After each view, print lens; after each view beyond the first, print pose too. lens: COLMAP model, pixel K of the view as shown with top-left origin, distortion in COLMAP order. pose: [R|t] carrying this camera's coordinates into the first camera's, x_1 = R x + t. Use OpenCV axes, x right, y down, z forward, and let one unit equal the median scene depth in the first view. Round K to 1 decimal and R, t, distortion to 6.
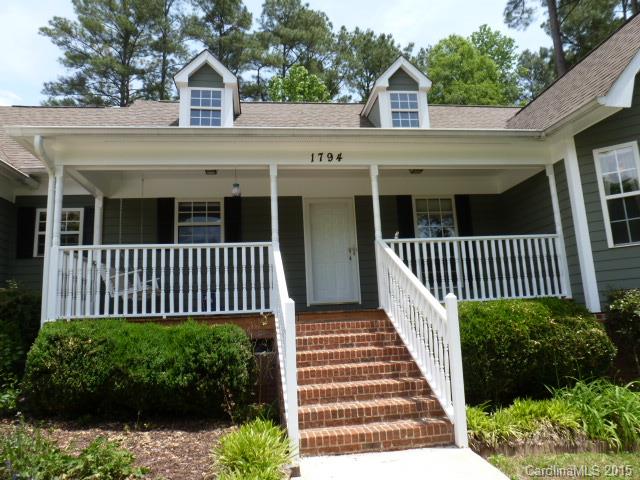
lens RADIAL K [[452.5, 0, 321.1], [0, 452.5, 242.0], [0, 0, 1]] dist [-0.060557, 0.000788]
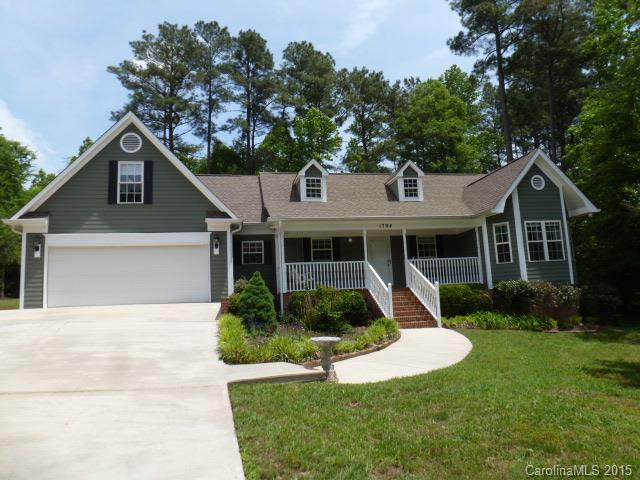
lens RADIAL K [[452.5, 0, 321.1], [0, 452.5, 242.0], [0, 0, 1]] dist [-0.060557, 0.000788]
pose [[0.997805, 0.010622, 0.065363, -0.507099], [-0.012880, 0.999331, 0.034224, -0.182456], [-0.064955, -0.034991, 0.997275, -1.451750]]
